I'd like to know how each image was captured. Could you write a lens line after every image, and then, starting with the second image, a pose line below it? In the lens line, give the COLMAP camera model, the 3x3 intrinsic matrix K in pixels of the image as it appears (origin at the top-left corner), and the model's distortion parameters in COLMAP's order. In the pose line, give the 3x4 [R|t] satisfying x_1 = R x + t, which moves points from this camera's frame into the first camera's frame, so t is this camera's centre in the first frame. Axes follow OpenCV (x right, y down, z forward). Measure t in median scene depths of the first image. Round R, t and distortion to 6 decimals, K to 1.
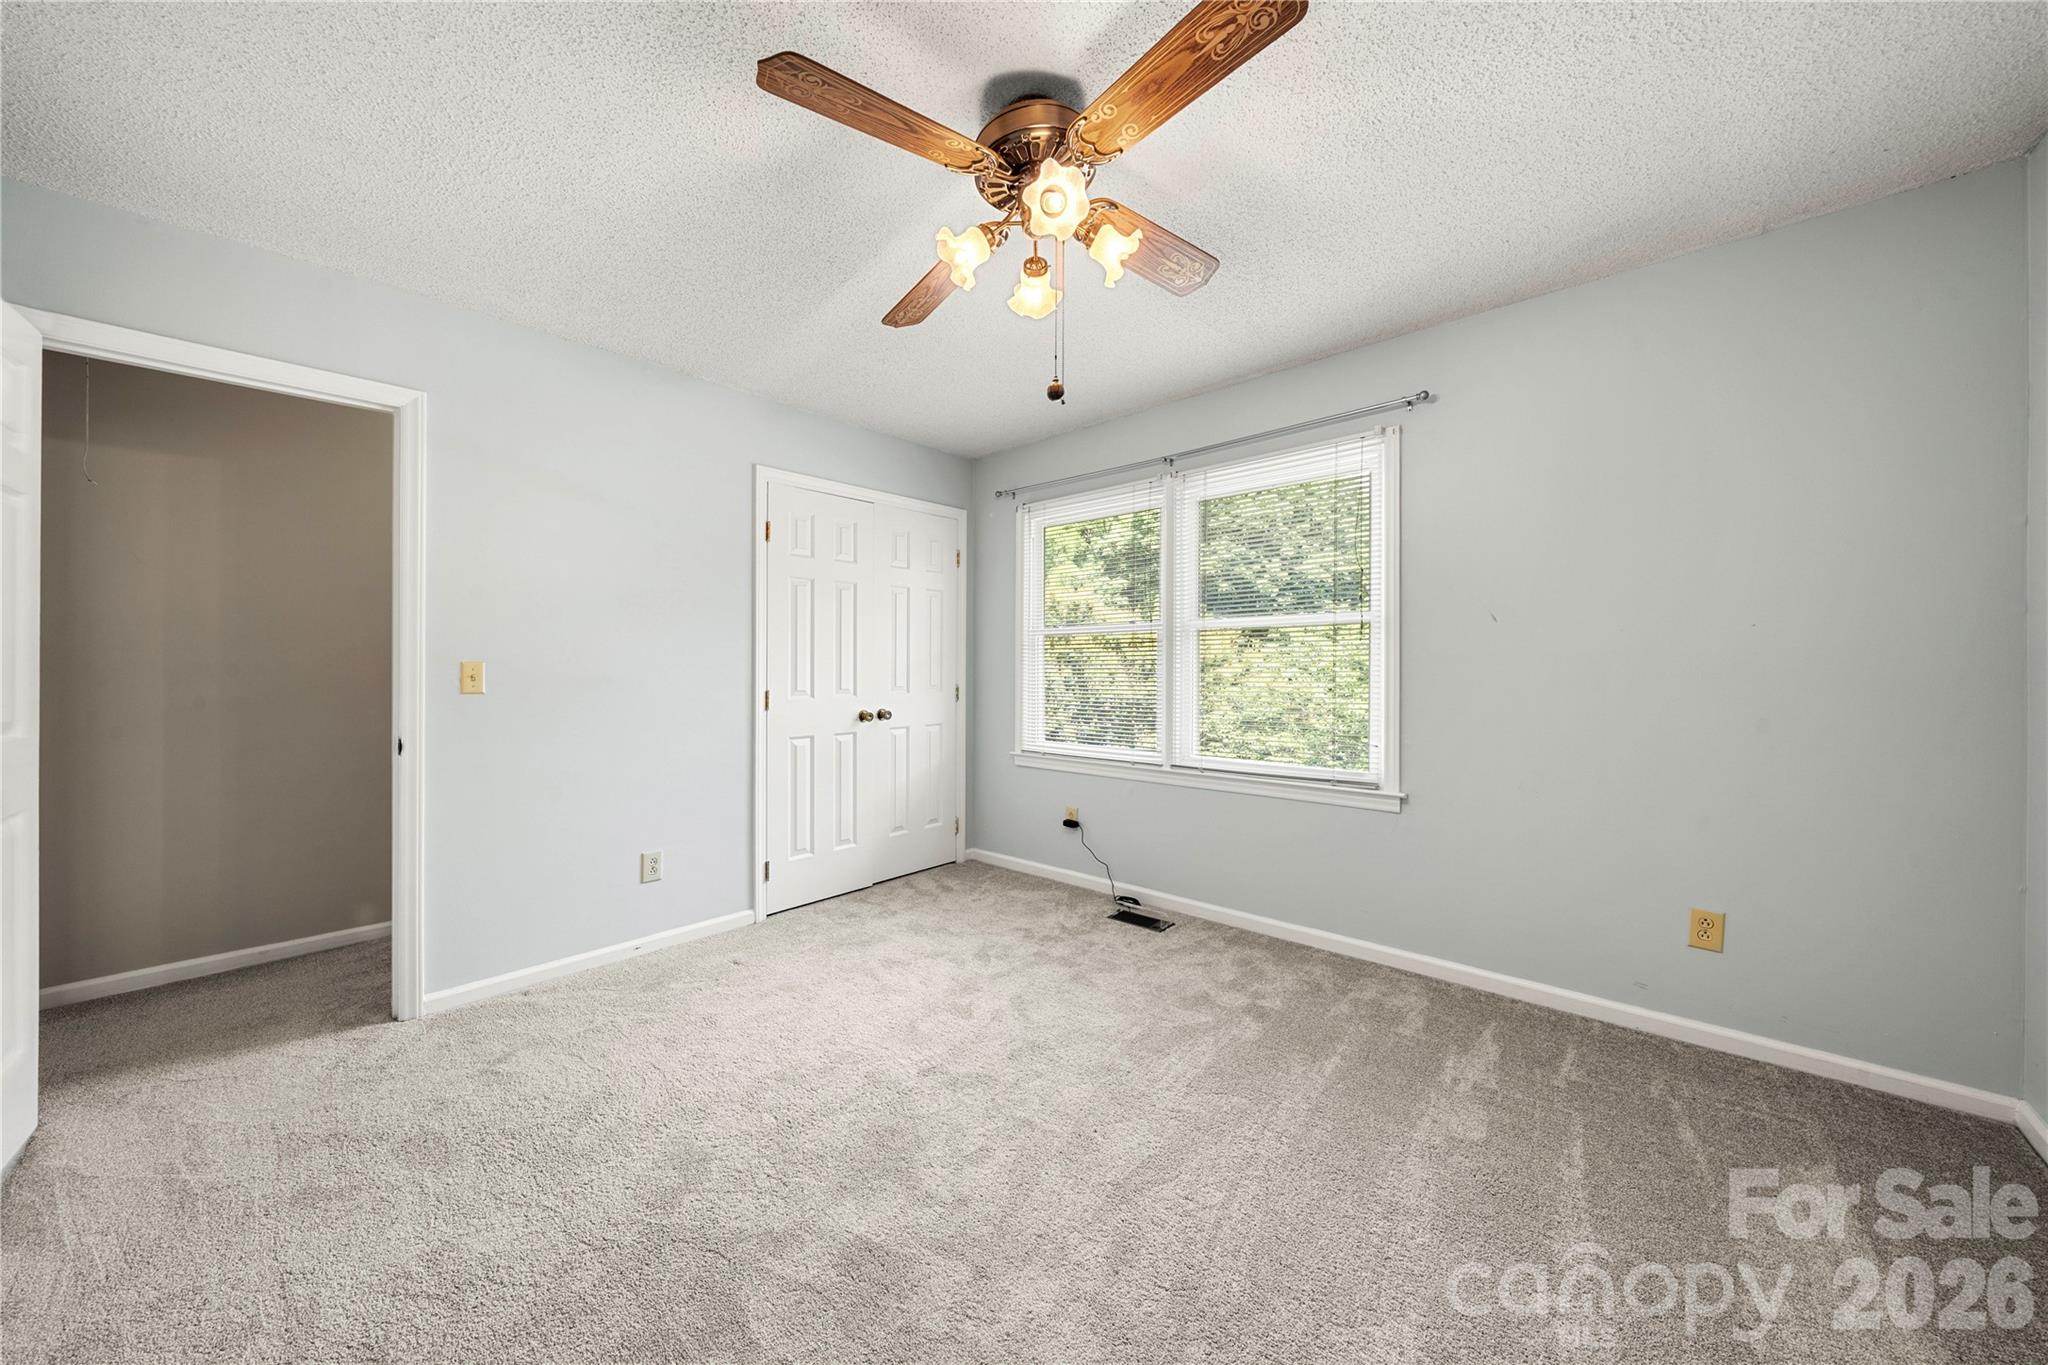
lens RADIAL K [[691.4, 0, 1013.4], [0, 691.4, 690.3], [0, 0, 1]] dist [-0.009302, -0.000089]
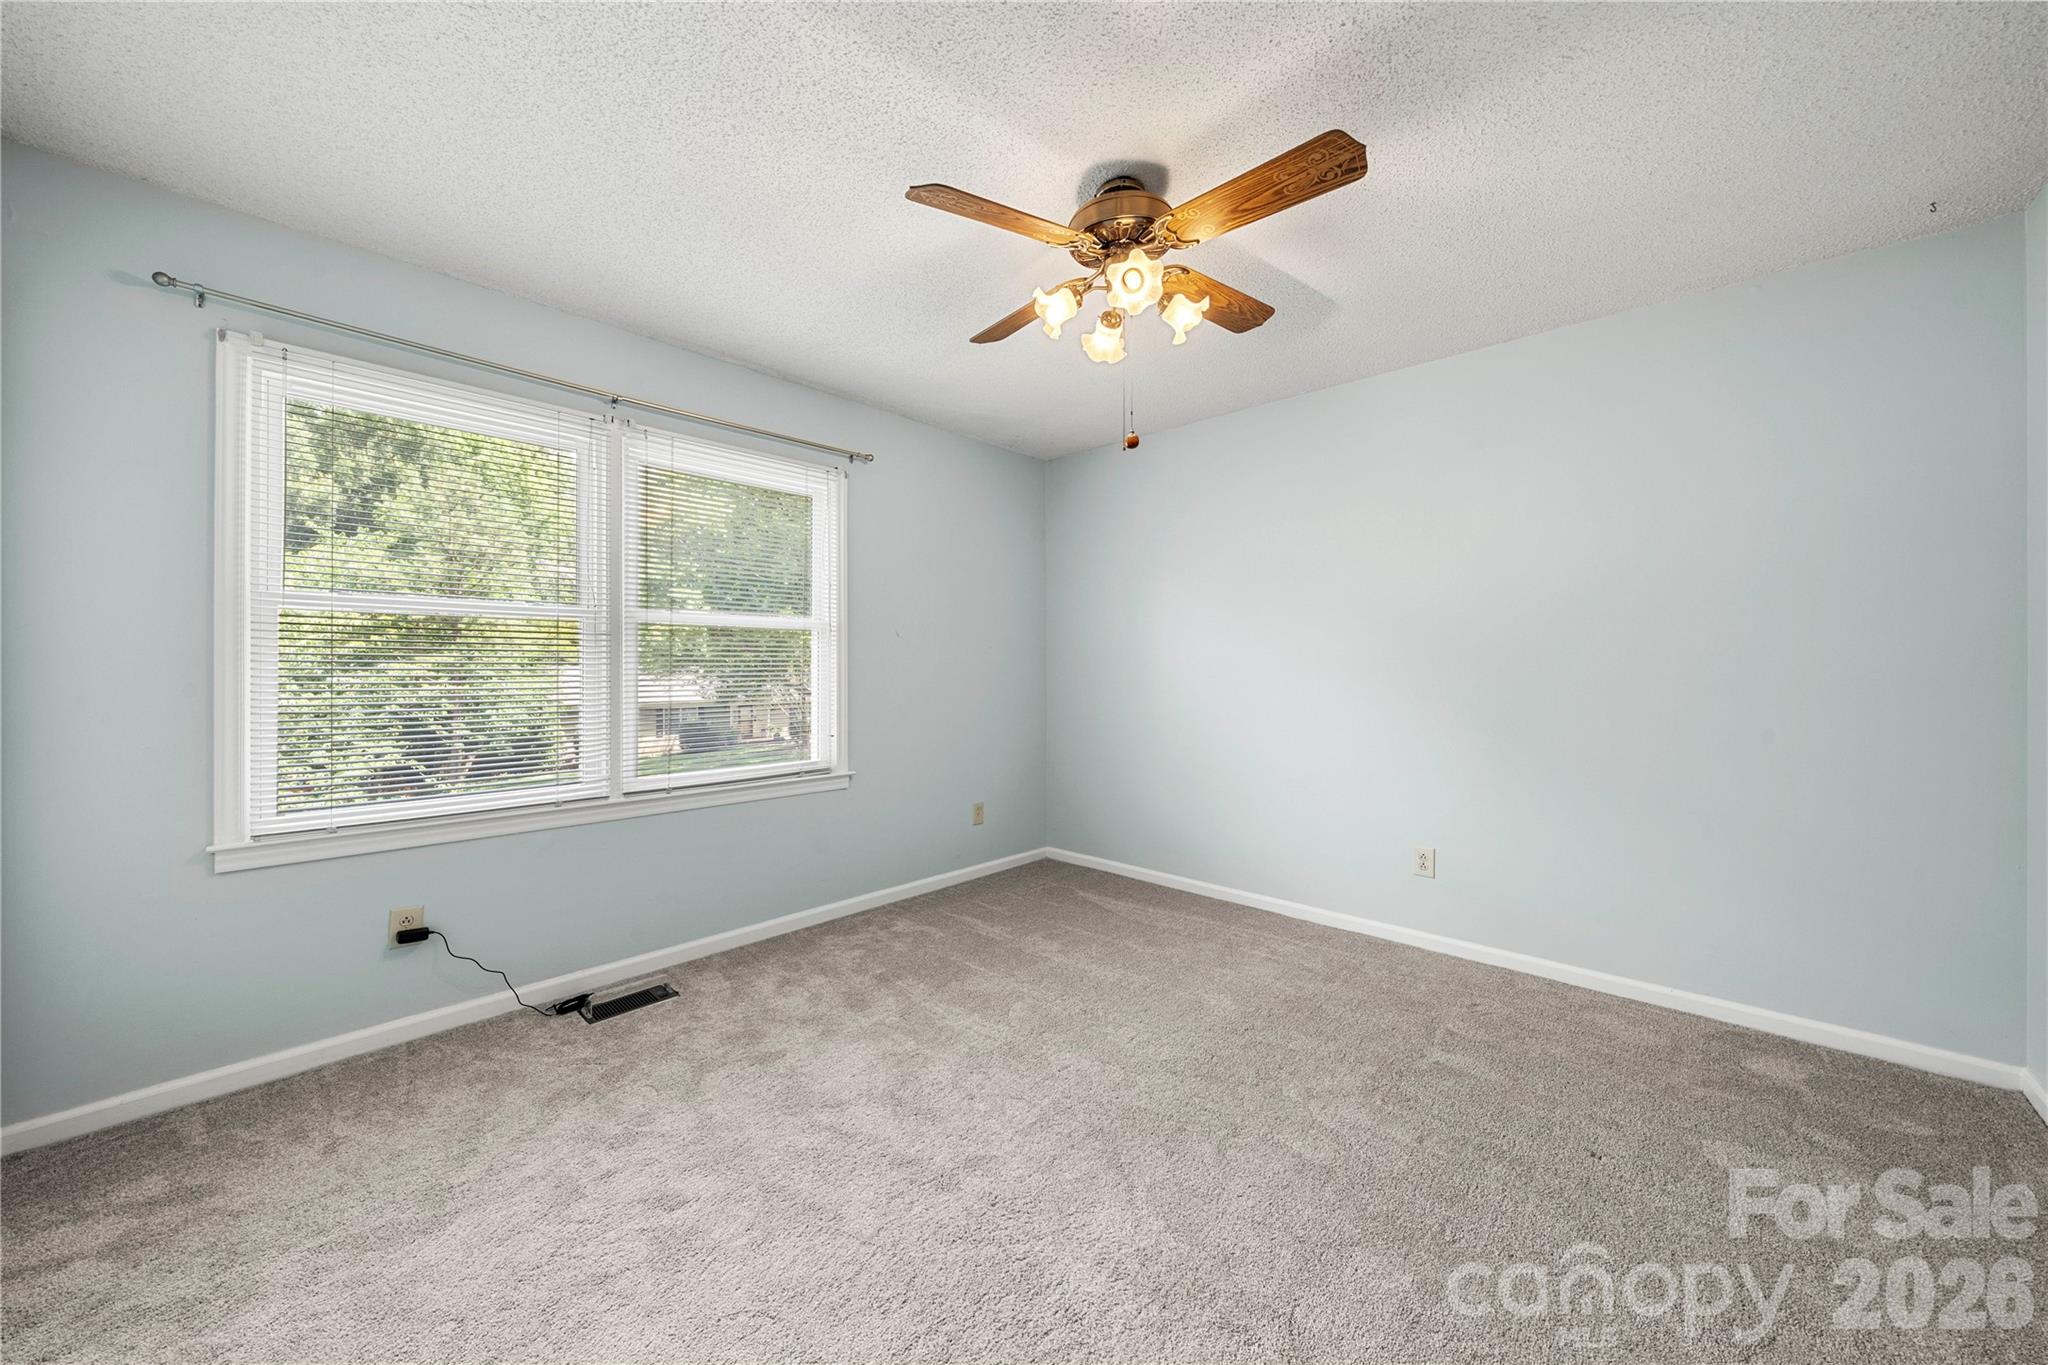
lens RADIAL K [[691.4, 0, 1013.4], [0, 691.4, 690.3], [0, 0, 1]] dist [-0.009302, -0.000089]
pose [[0.039107, -0.023253, 0.998964, -0.627189], [0.033404, 0.999201, 0.021950, -0.012948], [-0.998677, 0.032511, 0.039852, 0.620392]]
